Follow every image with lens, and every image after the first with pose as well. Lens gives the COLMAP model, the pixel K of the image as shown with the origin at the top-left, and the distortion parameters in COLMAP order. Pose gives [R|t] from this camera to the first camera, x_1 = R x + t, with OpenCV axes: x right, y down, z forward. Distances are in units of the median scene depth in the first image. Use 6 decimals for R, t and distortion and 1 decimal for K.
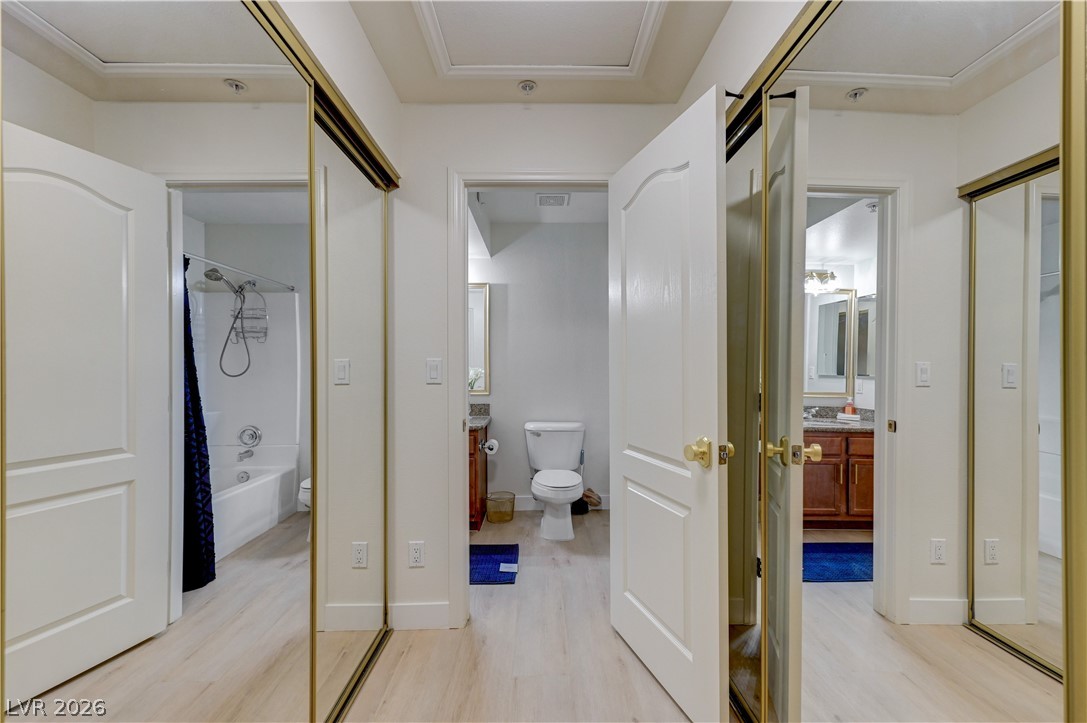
lens RADIAL K [[431.6, 0, 543.4], [0, 431.6, 366.9], [0, 0, 1]] dist [0.000417, 0.000627]
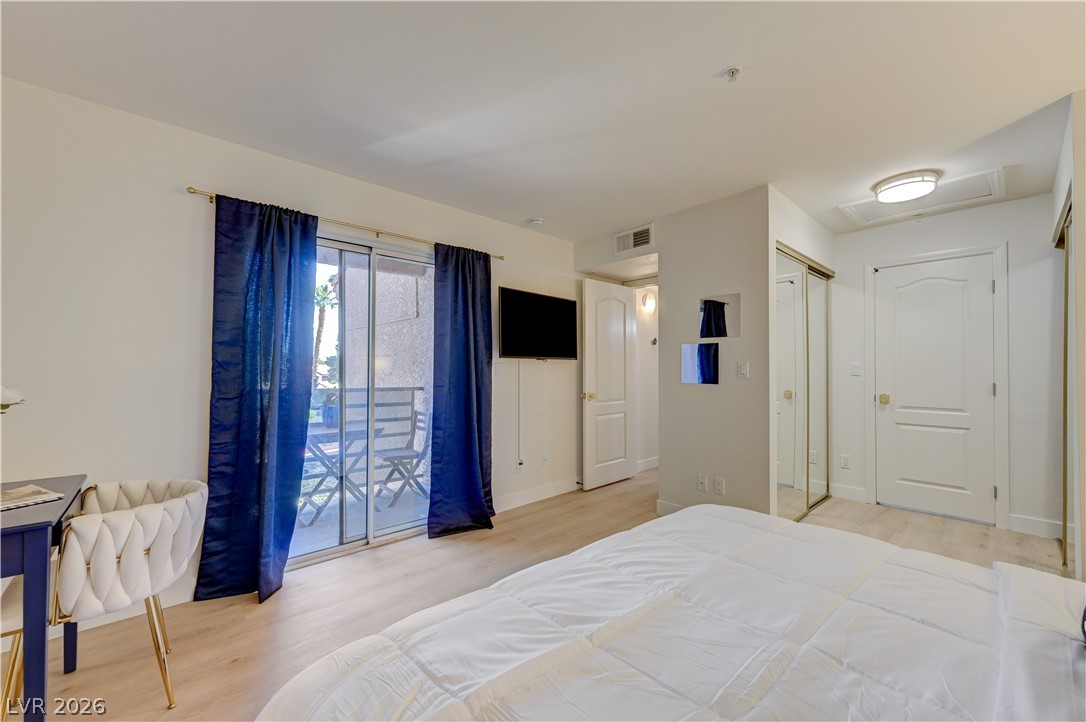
lens RADIAL K [[431.2, 0, 544.5], [0, 431.2, 362.6], [0, 0, 1]] dist [0.000417, 0.000627]
pose [[0.669452, -0.003576, -0.742847, 0.264600], [-0.005129, 0.999942, -0.009437, 0.006514], [0.742838, 0.010128, 0.669395, -1.415090]]
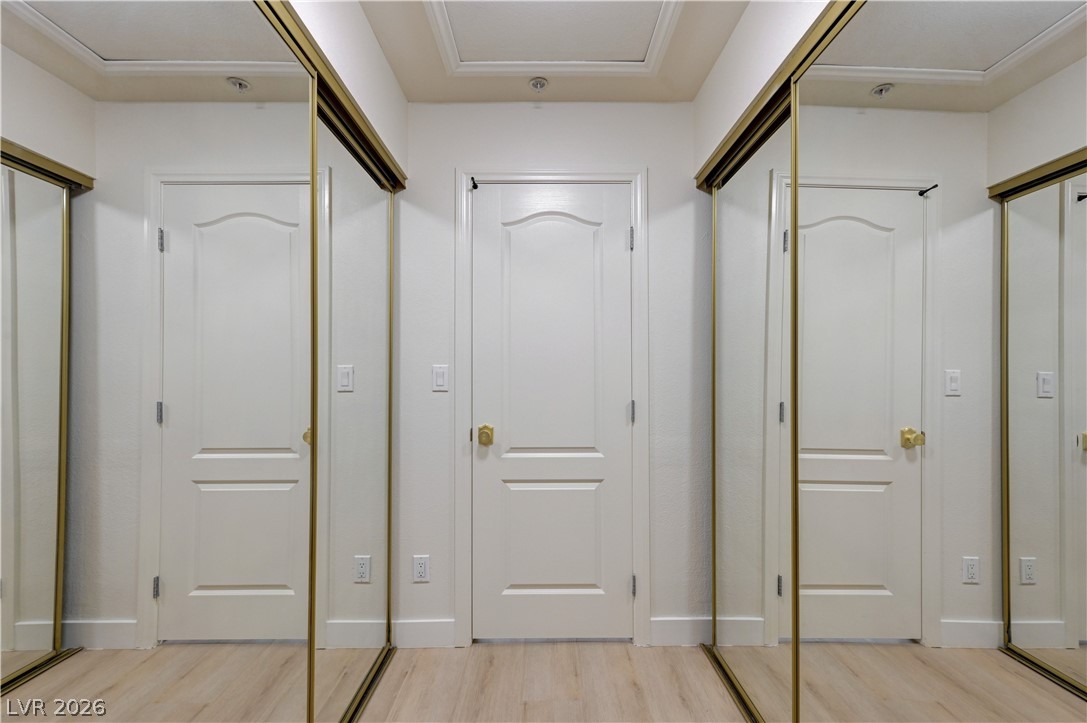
lens RADIAL K [[431.6, 0, 544.6], [0, 431.6, 369.7], [0, 0, 1]] dist [0.000417, 0.000627]
pose [[0.999940, 0.002882, -0.010602, -0.011318], [-0.002996, 0.999937, -0.010803, 0.000956], [0.010571, 0.010834, 0.999885, 0.040086]]
